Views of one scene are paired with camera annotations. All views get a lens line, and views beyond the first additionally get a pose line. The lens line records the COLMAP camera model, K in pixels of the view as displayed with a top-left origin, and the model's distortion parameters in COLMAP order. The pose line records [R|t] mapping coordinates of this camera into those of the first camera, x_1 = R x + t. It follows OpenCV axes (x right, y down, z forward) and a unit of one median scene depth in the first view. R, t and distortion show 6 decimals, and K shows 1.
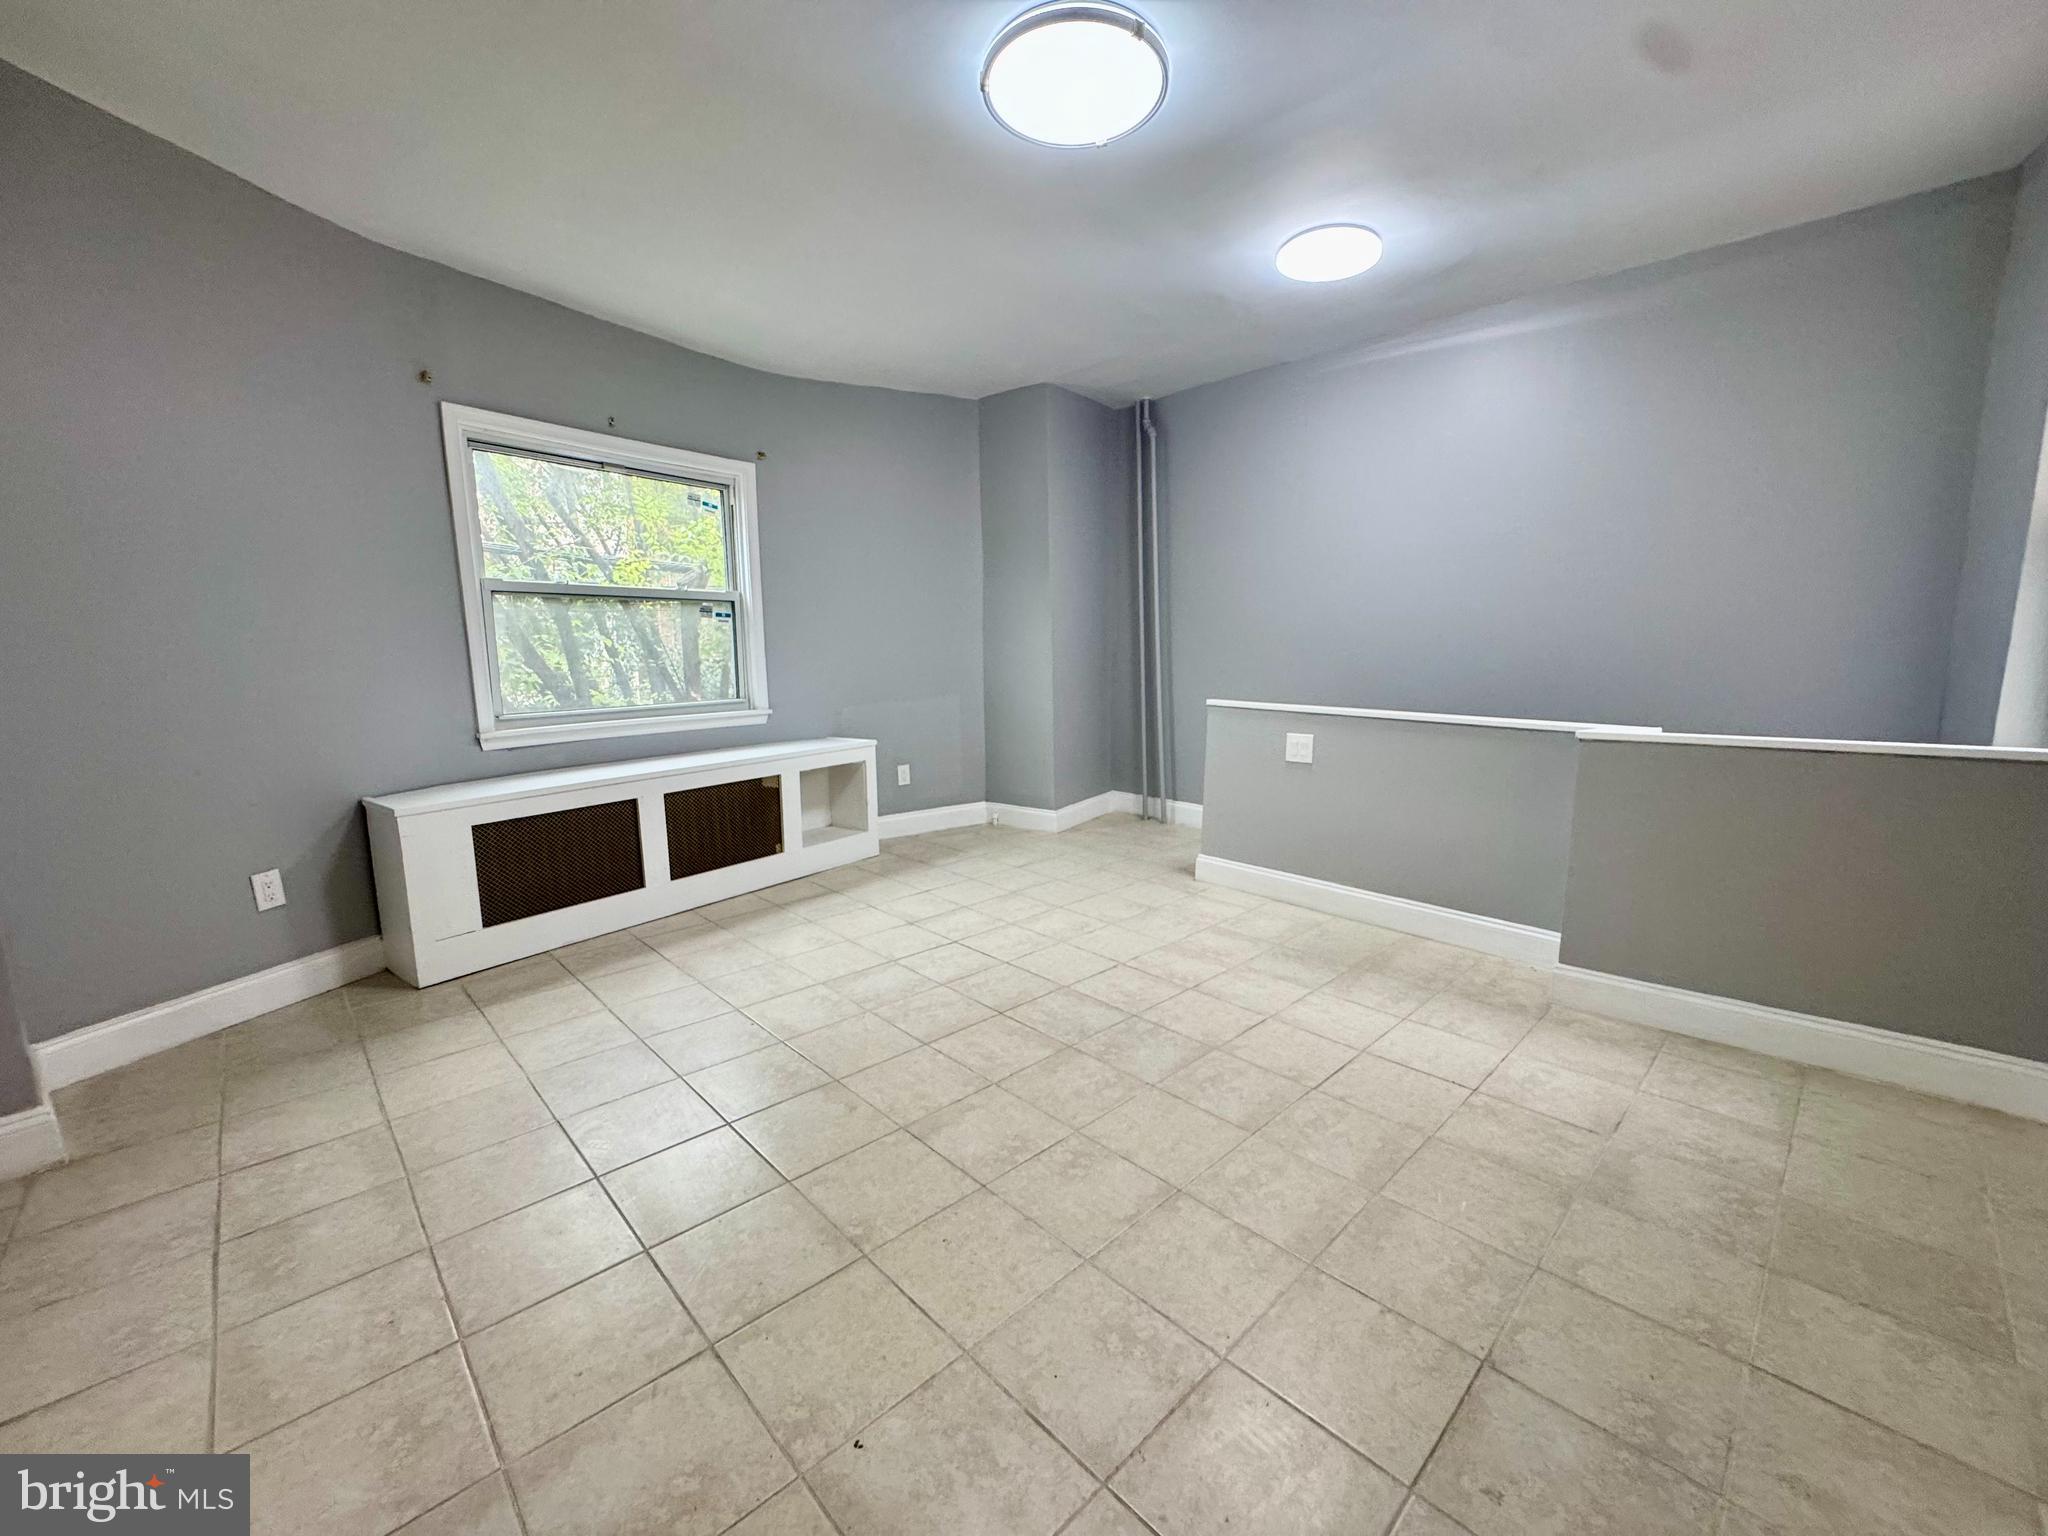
lens RADIAL K [[821.2, 0, 1022.6], [0, 821.2, 779.0], [0, 0, 1]] dist [-0.001485, 0.000014]
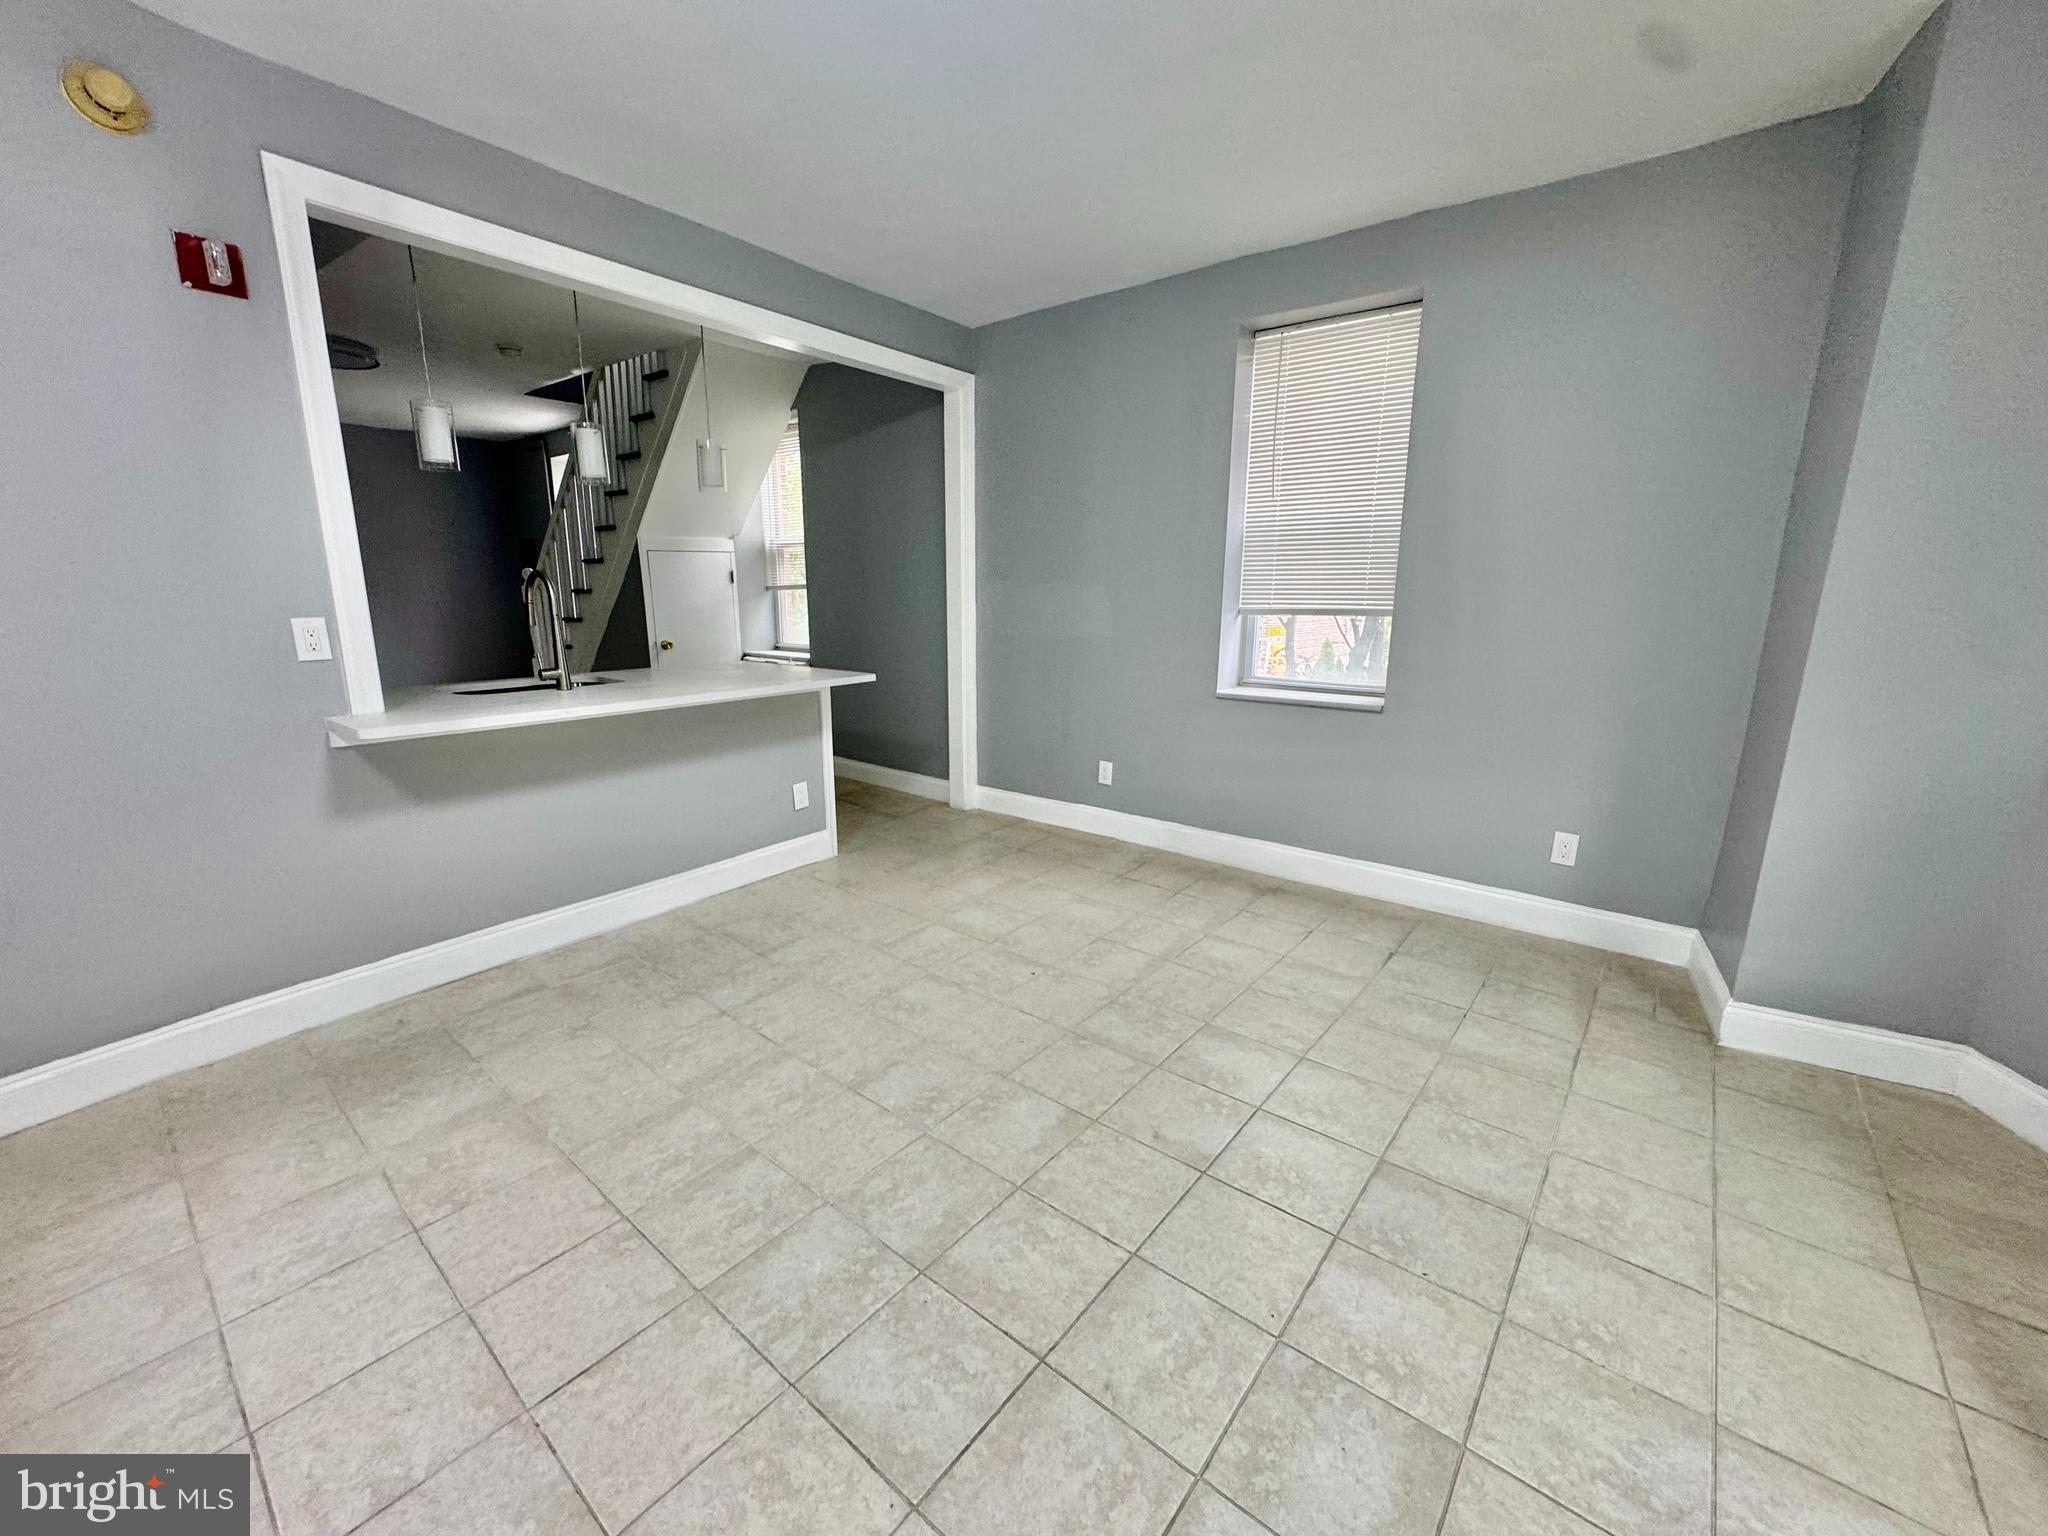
lens RADIAL K [[821.2, 0, 1023.6], [0, 821.2, 768.7], [0, 0, 1]] dist [-0.001485, 0.000014]
pose [[-0.993101, 0.028386, -0.113777, 0.049544], [-0.015862, 0.928824, 0.370181, -0.377727], [0.116187, 0.369432, -0.921966, 1.818462]]
